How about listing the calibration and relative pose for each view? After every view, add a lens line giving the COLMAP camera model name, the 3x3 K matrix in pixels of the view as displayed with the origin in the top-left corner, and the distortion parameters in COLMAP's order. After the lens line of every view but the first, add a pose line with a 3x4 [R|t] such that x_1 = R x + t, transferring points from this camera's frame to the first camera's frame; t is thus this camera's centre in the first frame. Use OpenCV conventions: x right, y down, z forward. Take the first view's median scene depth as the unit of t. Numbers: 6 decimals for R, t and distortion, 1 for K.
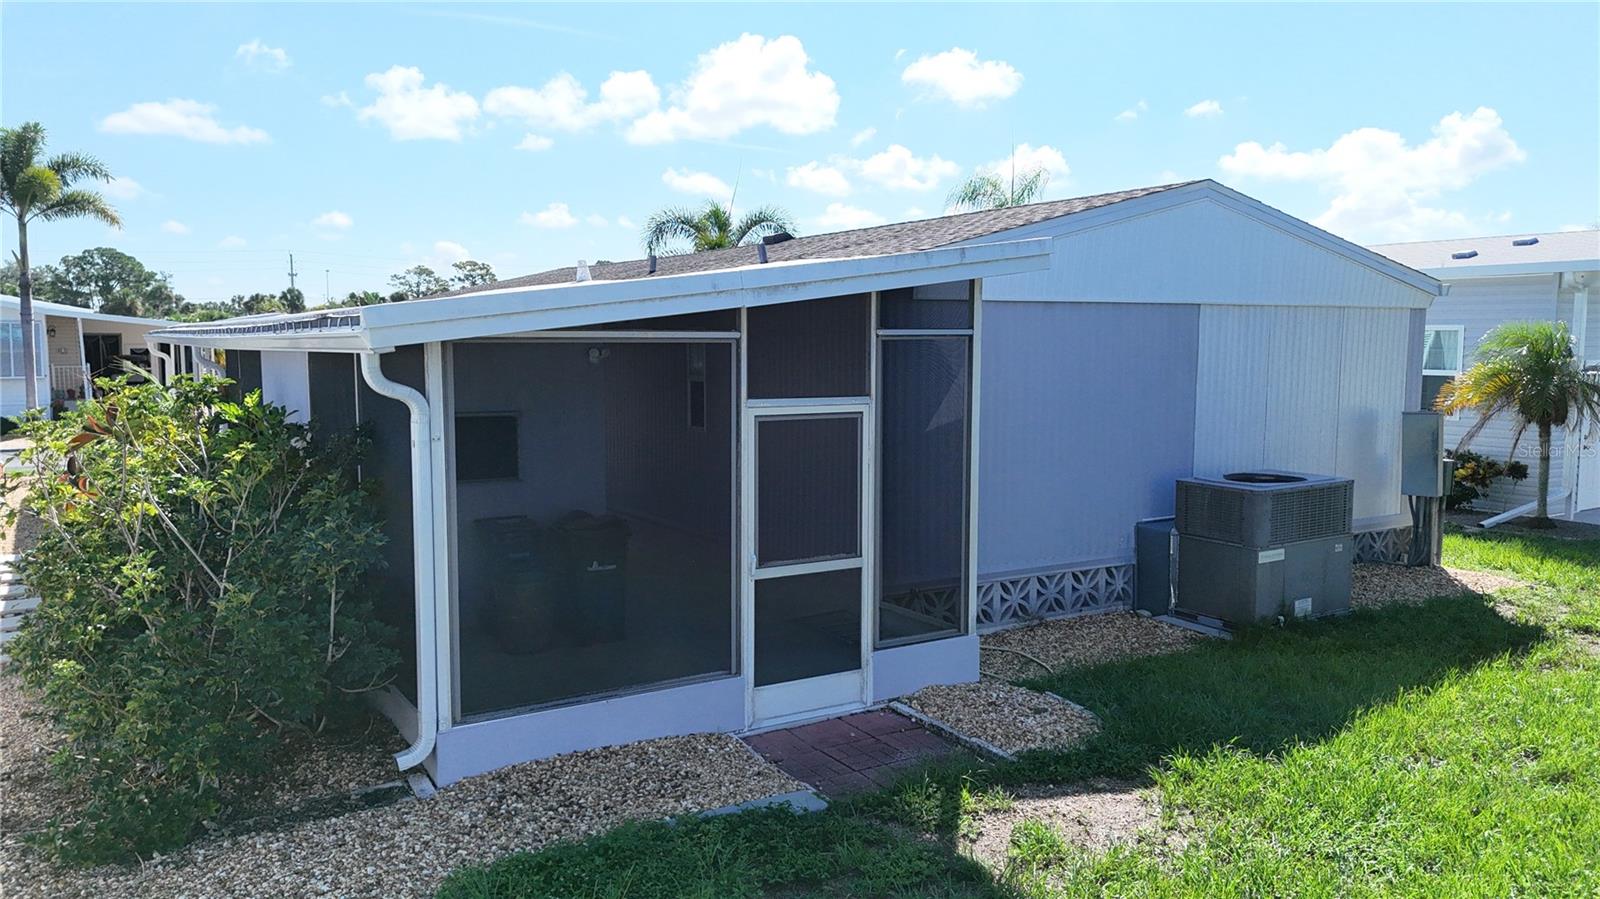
lens RADIAL K [[1173.4, 0, 800.0], [0, 1173.4, 449.5], [0, 0, 1]] dist [0.067301, -0.049932]
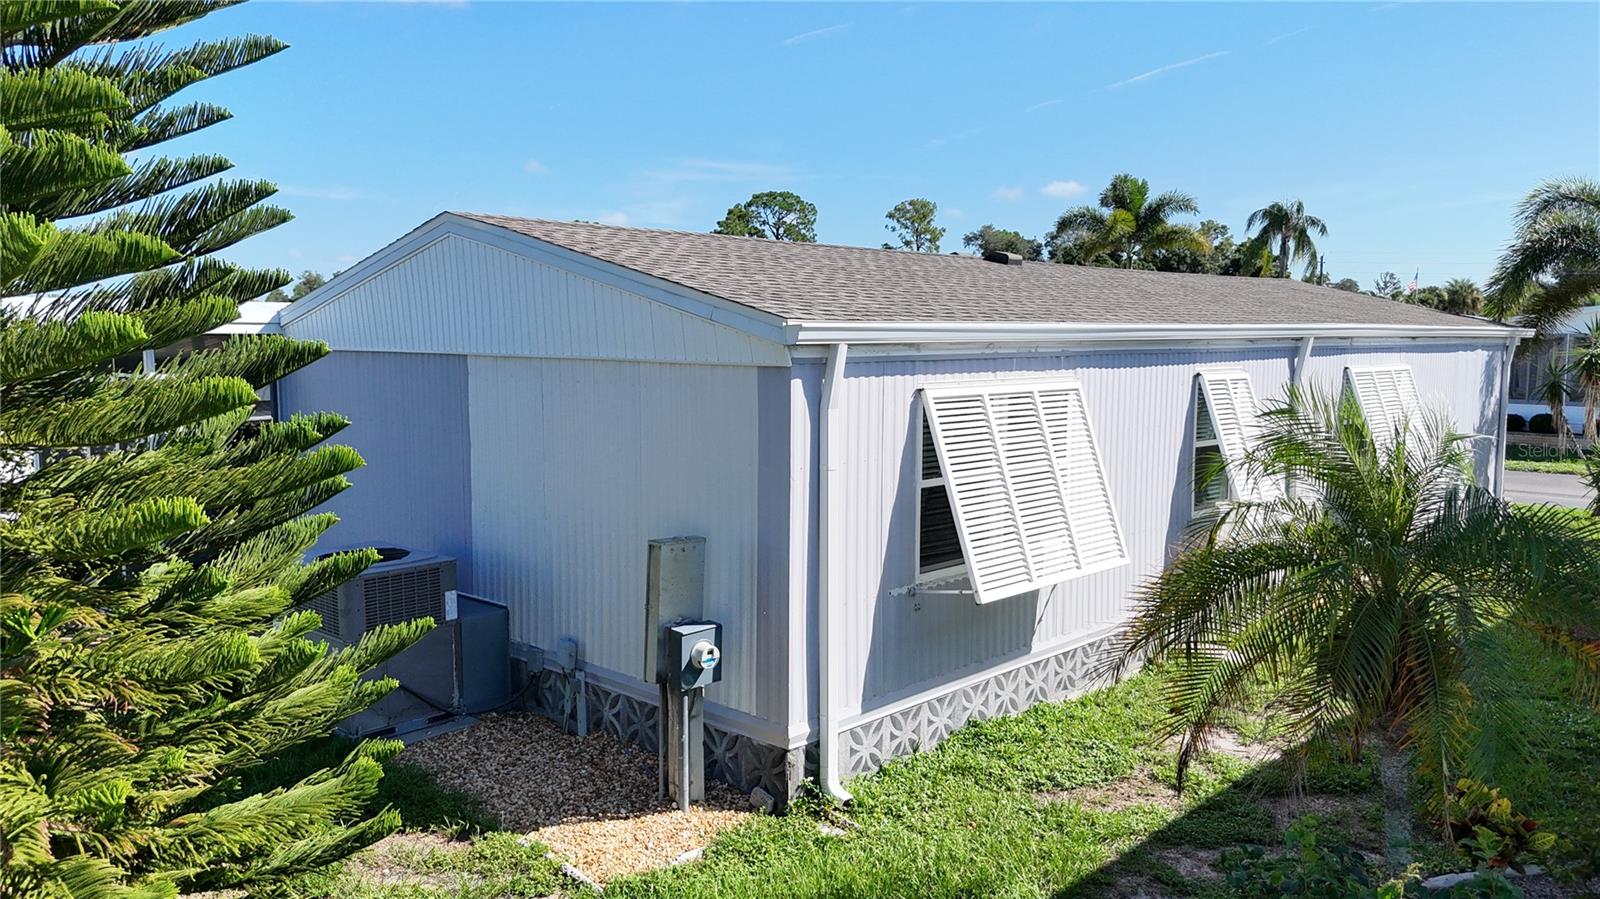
lens RADIAL K [[1173.4, 0, 800.0], [0, 1173.4, 449.5], [0, 0, 1]] dist [0.067301, -0.049932]
pose [[0.275039, 0.095608, -0.956667, 1.337416], [-0.093103, 0.993015, 0.072474, -0.151170], [0.956914, 0.069136, 0.282020, 1.080347]]
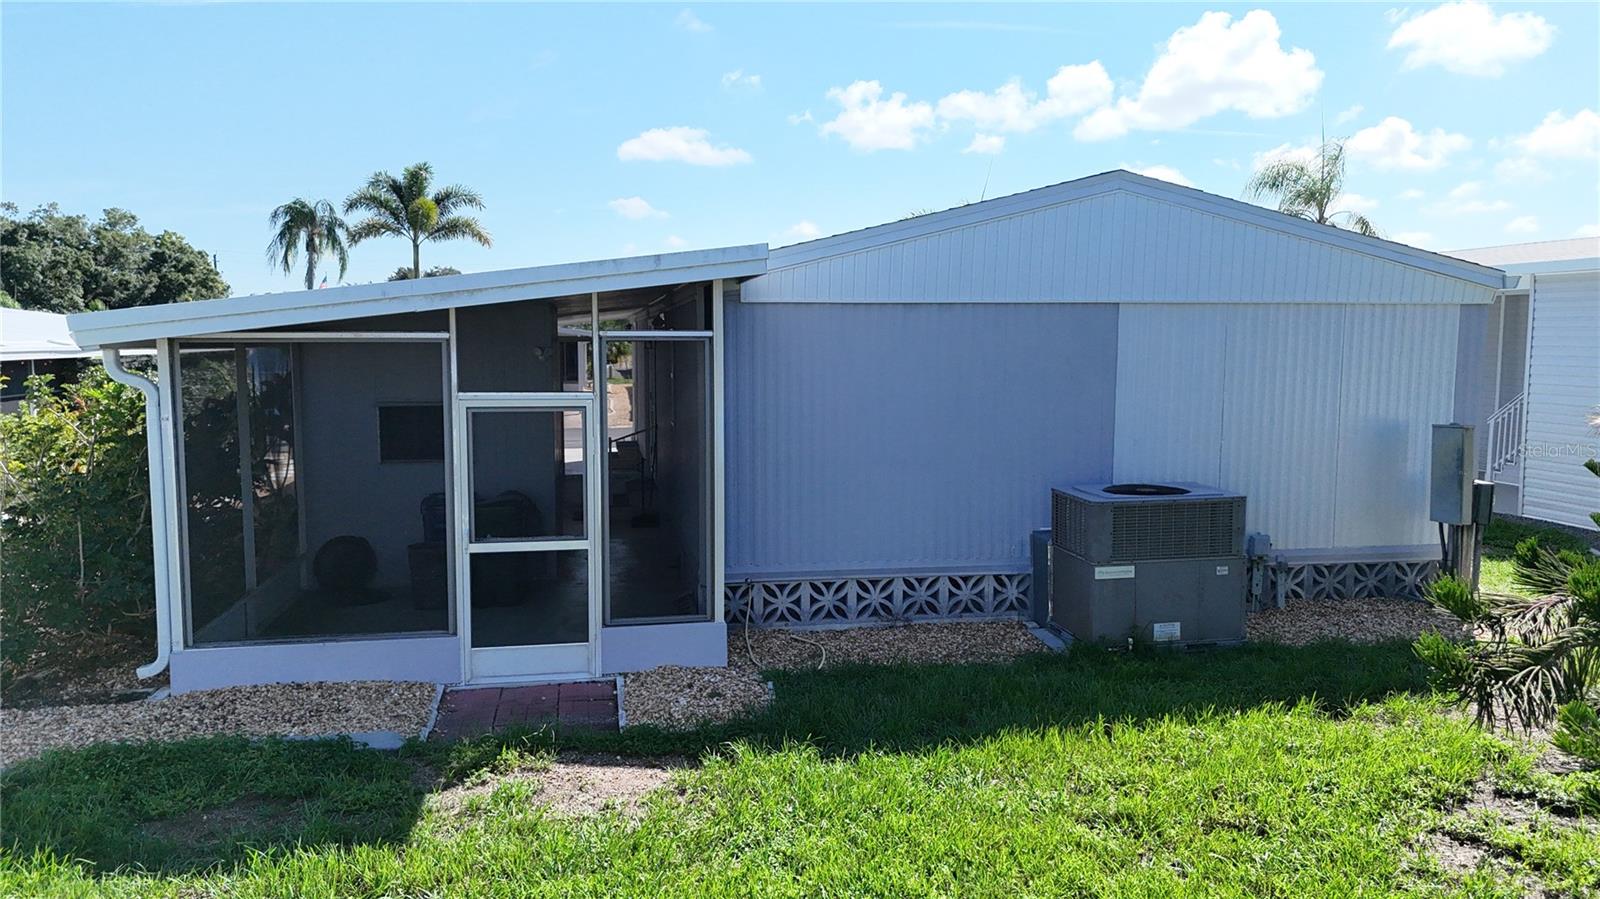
lens RADIAL K [[1173.4, 0, 800.0], [0, 1173.4, 449.5], [0, 0, 1]] dist [0.067301, -0.049932]
pose [[0.931174, 0.034648, -0.362925, 0.486750], [-0.034427, 0.999382, 0.007080, -0.005071], [0.362946, 0.005901, 0.931791, 0.039729]]
